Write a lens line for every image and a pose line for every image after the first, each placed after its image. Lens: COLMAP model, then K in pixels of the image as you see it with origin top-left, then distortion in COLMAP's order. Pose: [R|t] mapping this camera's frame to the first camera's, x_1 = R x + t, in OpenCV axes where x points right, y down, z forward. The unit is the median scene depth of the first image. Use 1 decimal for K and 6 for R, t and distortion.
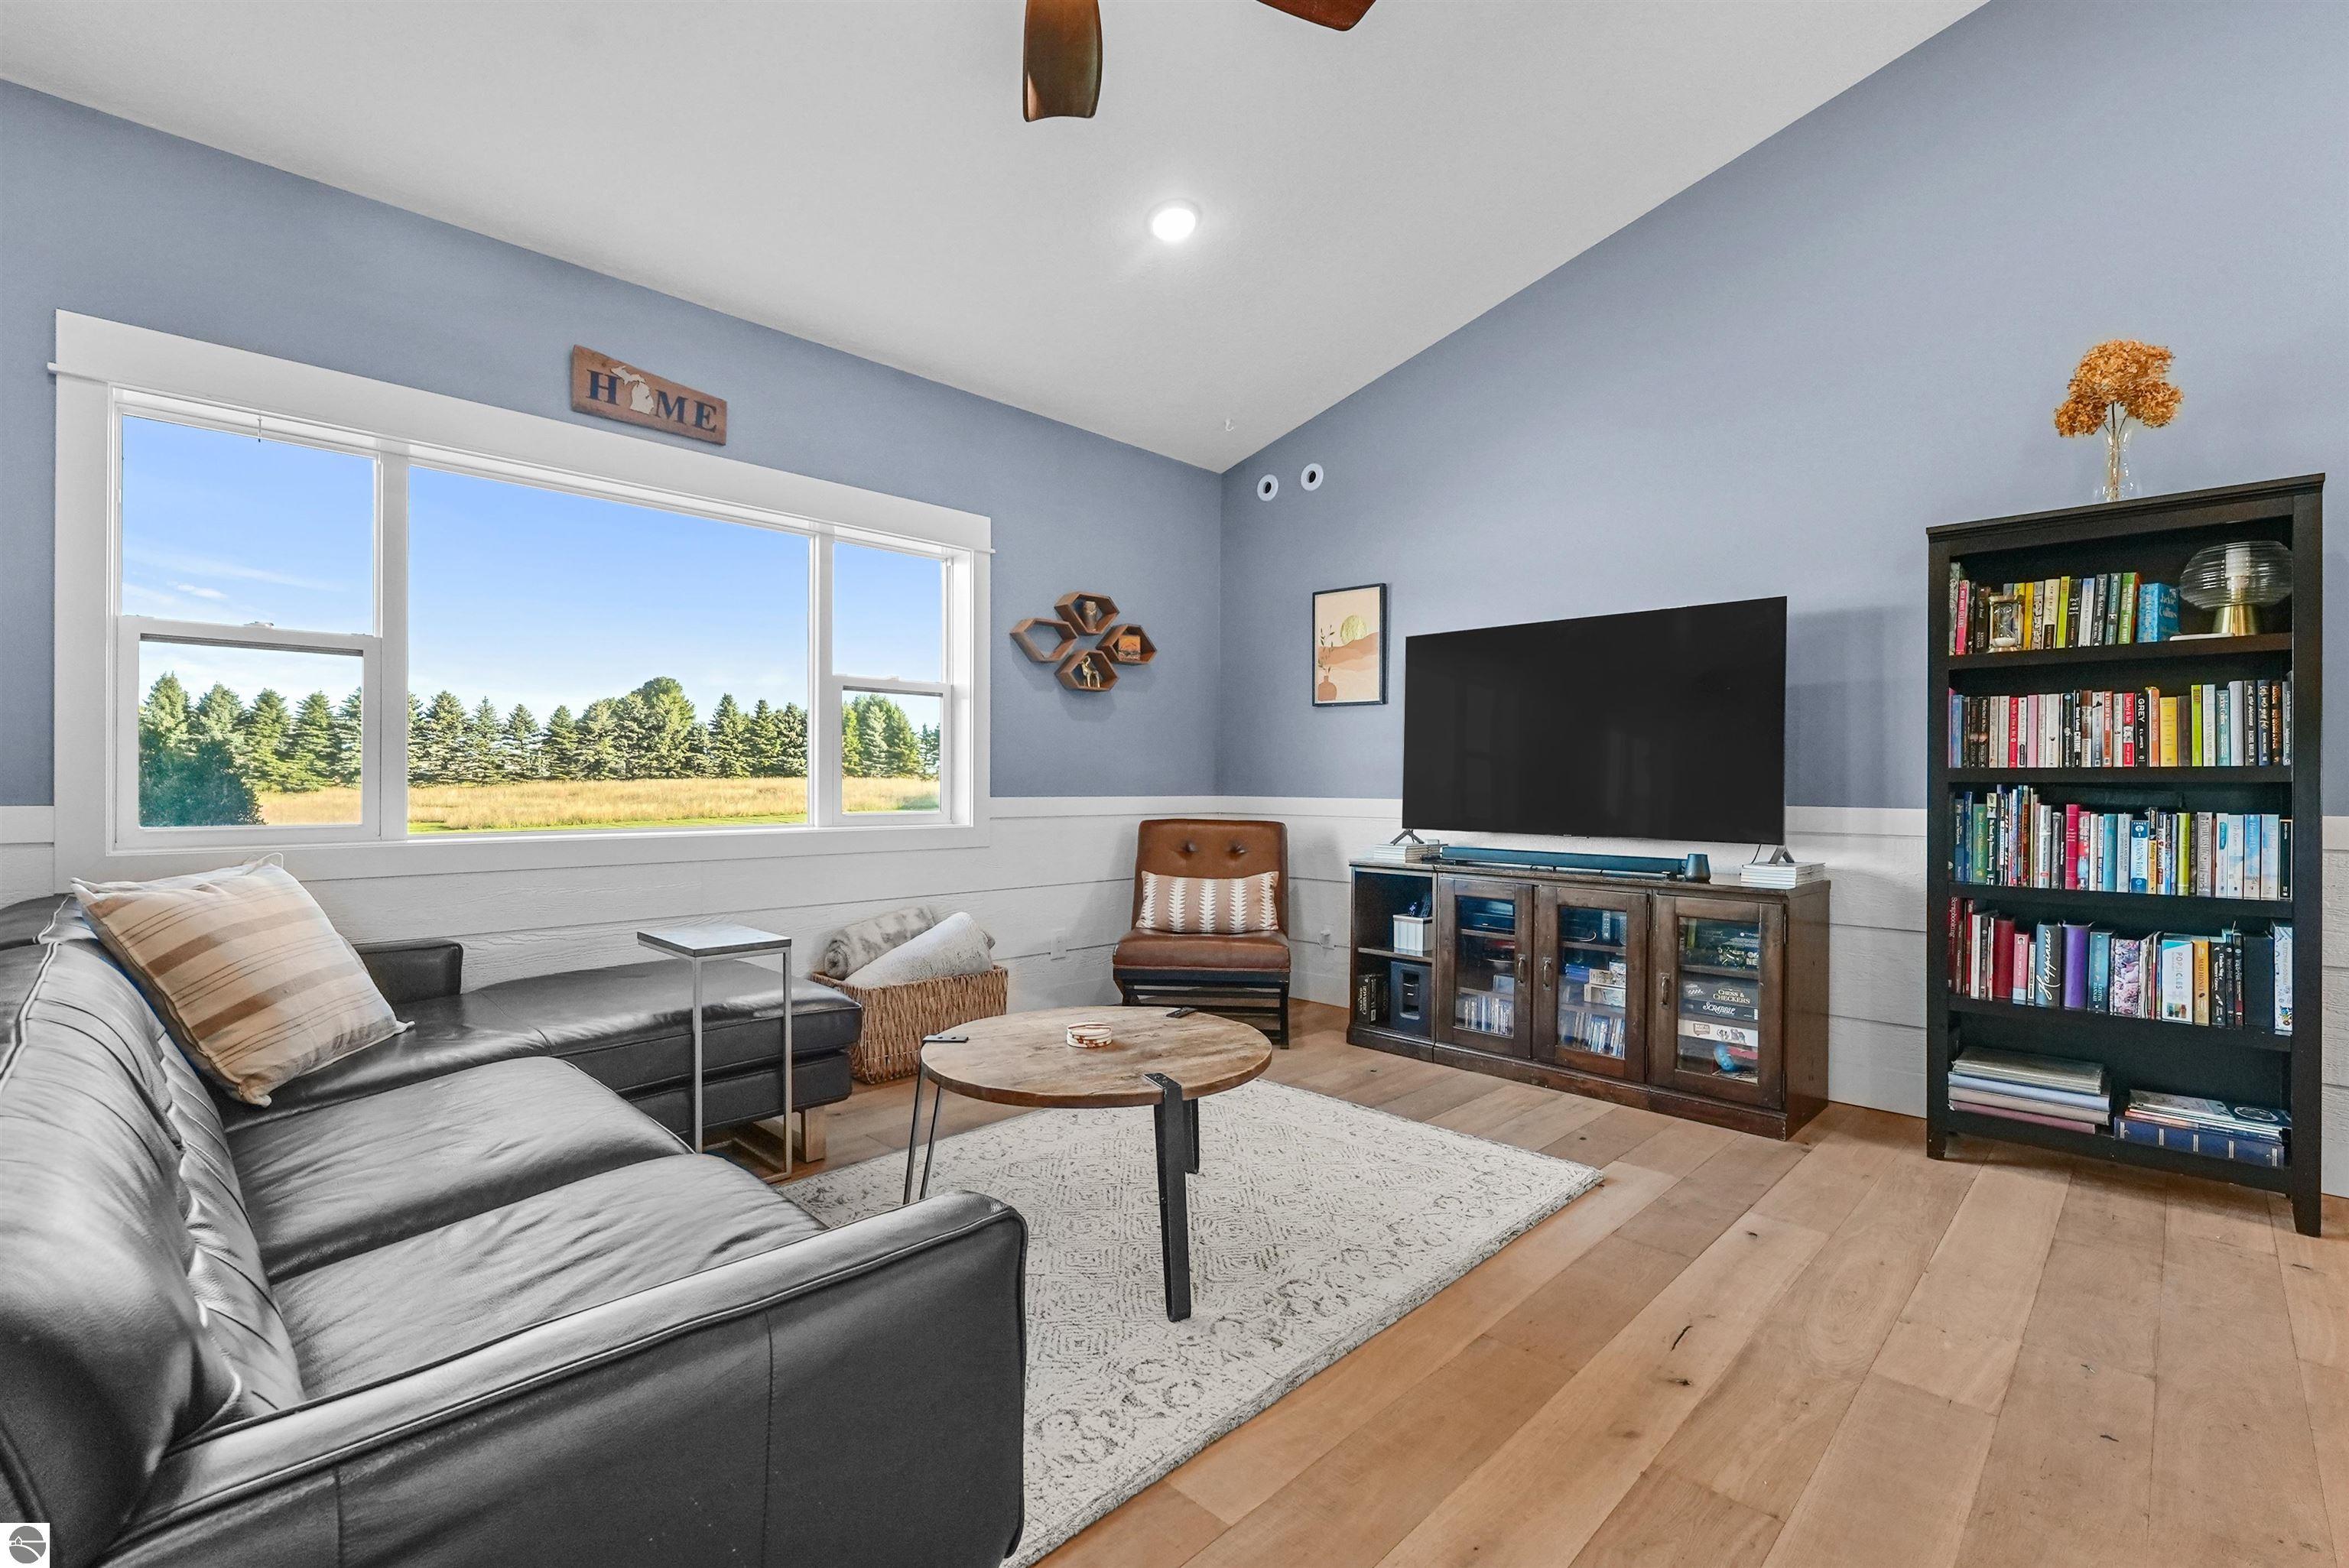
lens RADIAL K [[1032.9, 0, 1174.5], [0, 1032.9, 784.0], [0, 0, 1]] dist [-0.000038, 0.000163]
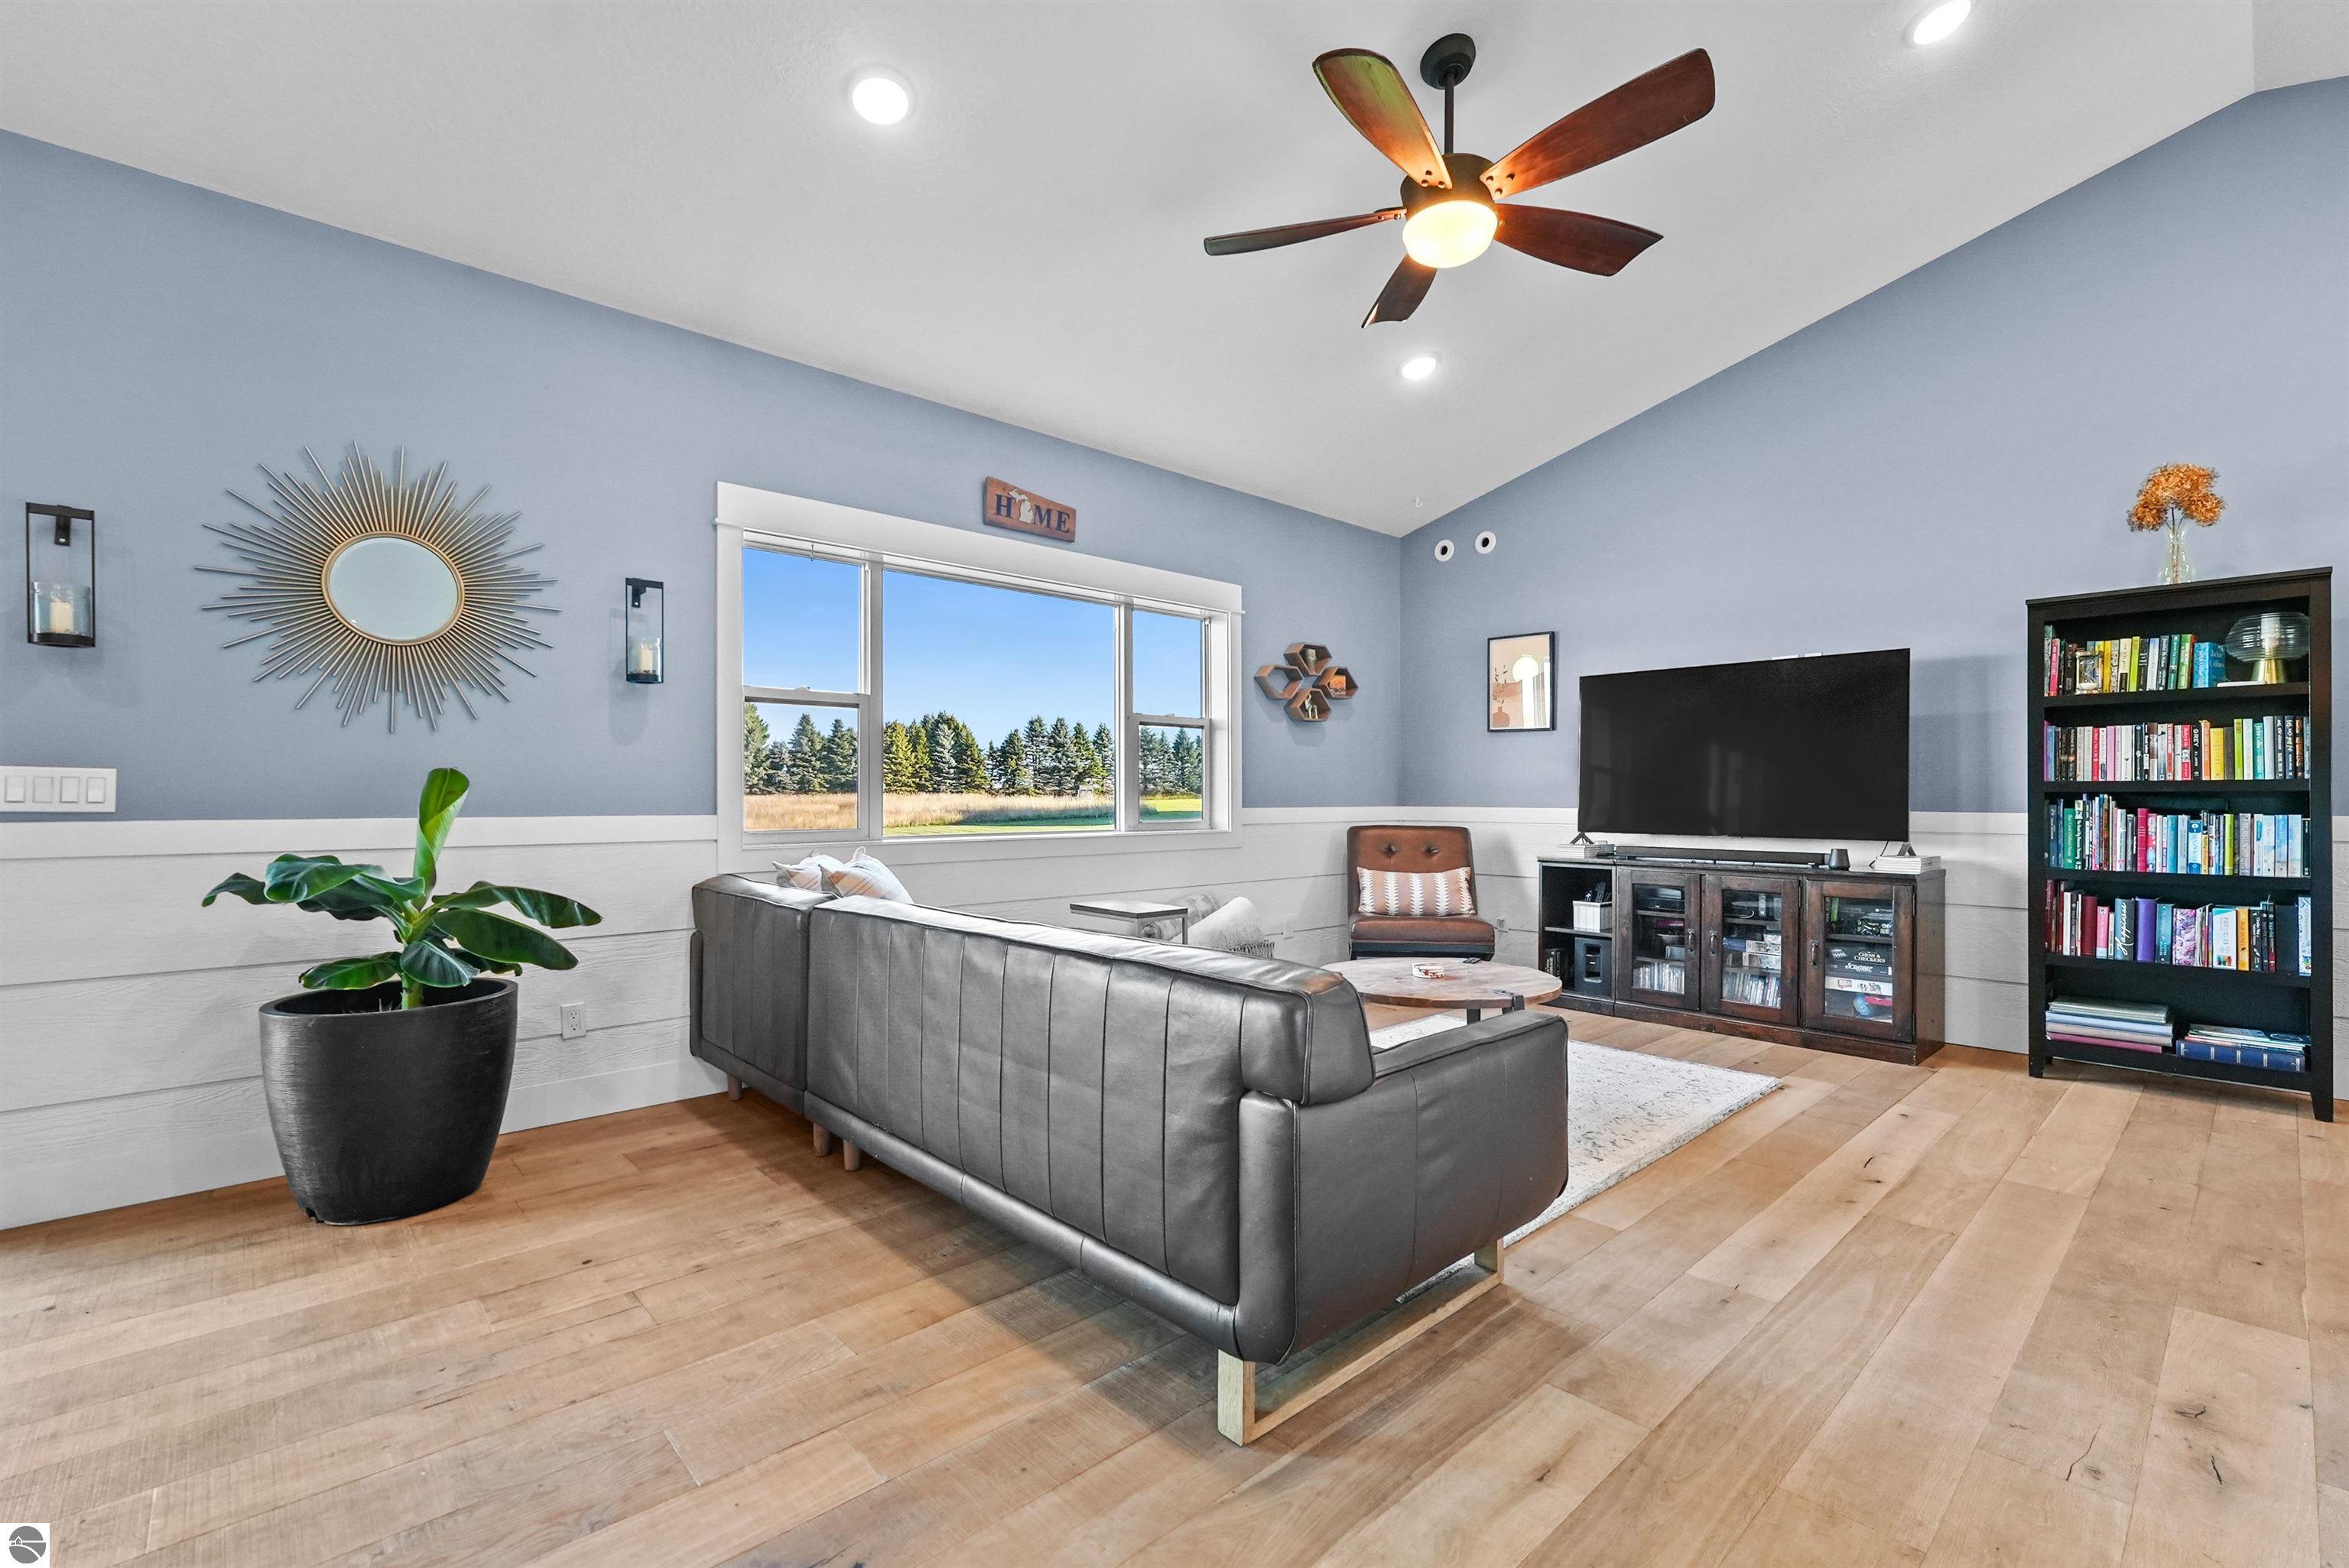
lens RADIAL K [[1017.3, 0, 1169.4], [0, 1017.3, 796.7], [0, 0, 1]] dist [0.000439, -0.000043]
pose [[0.998580, -0.005058, -0.053033, -0.274240], [0.005012, 0.999987, -0.001000, -0.000257], [0.053037, 0.000733, 0.998592, -0.329085]]
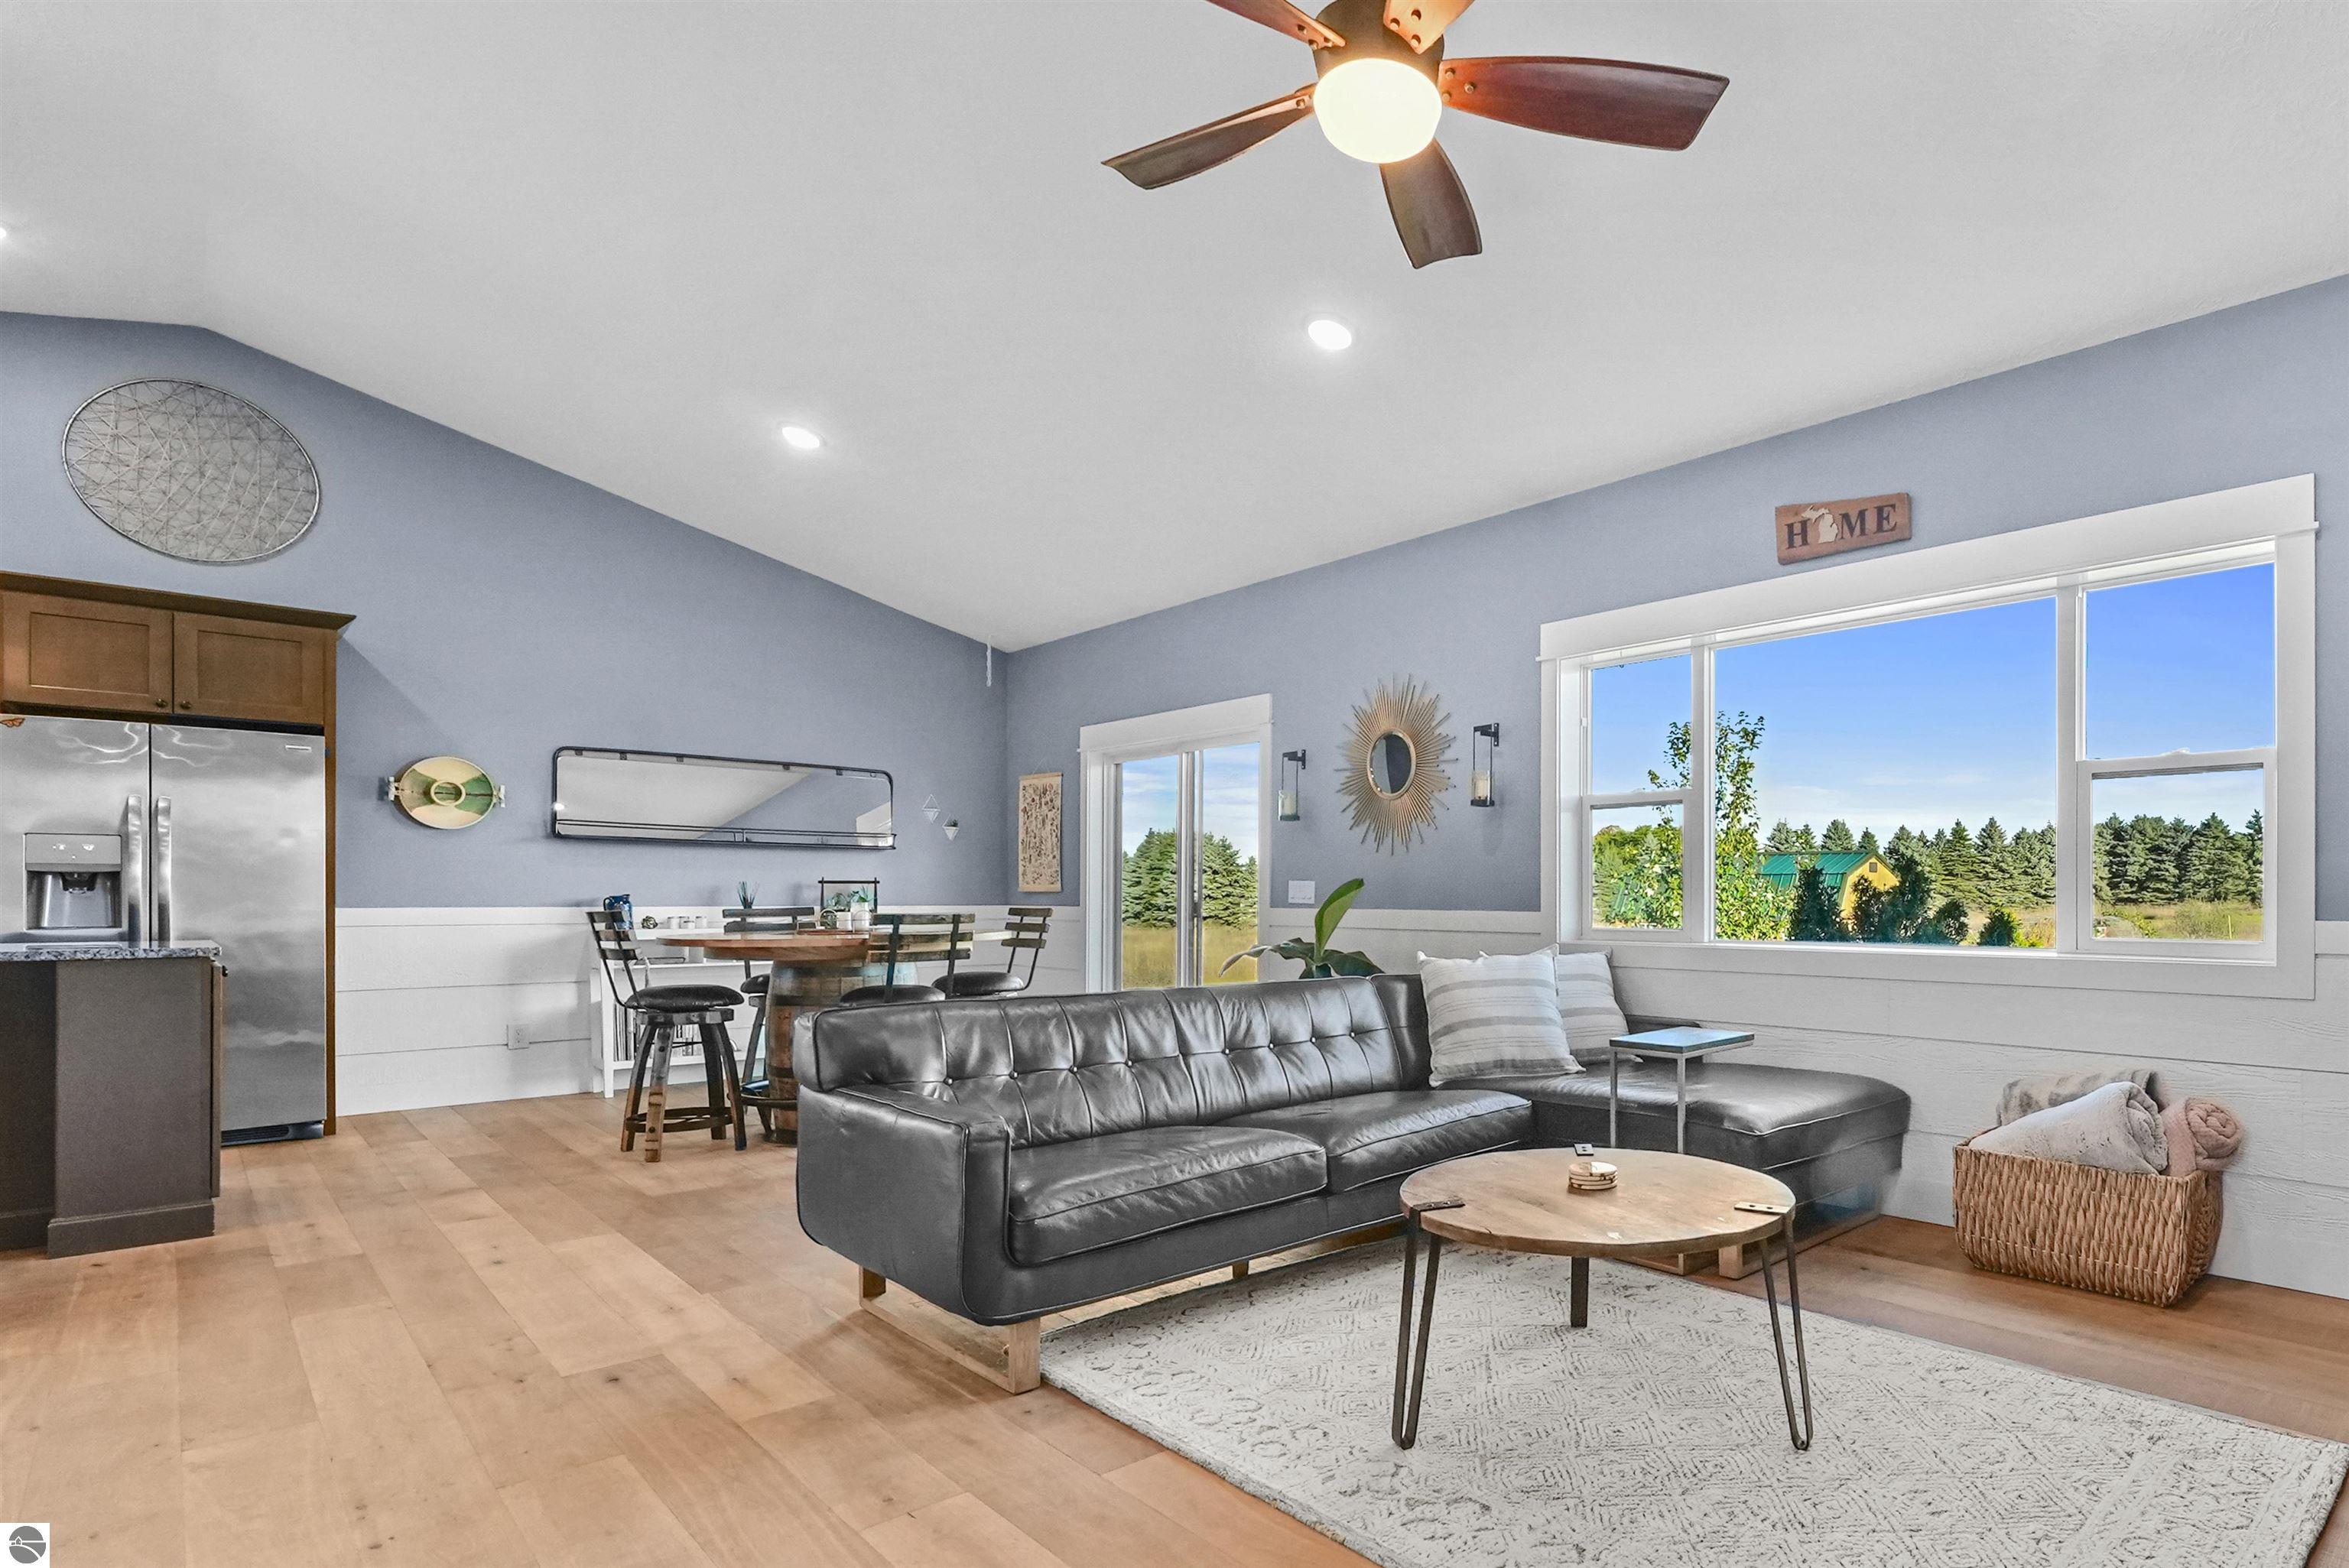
lens RADIAL K [[1220.8, 0, 1508.0], [0, 1220.8, 890.3], [0, 0, 1]] dist [-0.001380, -0.000100]
pose [[0.042818, -0.009347, -0.999039, 0.729709], [-0.002745, 0.999951, -0.009473, 0.003301], [0.999079, 0.003148, 0.042790, 0.658954]]
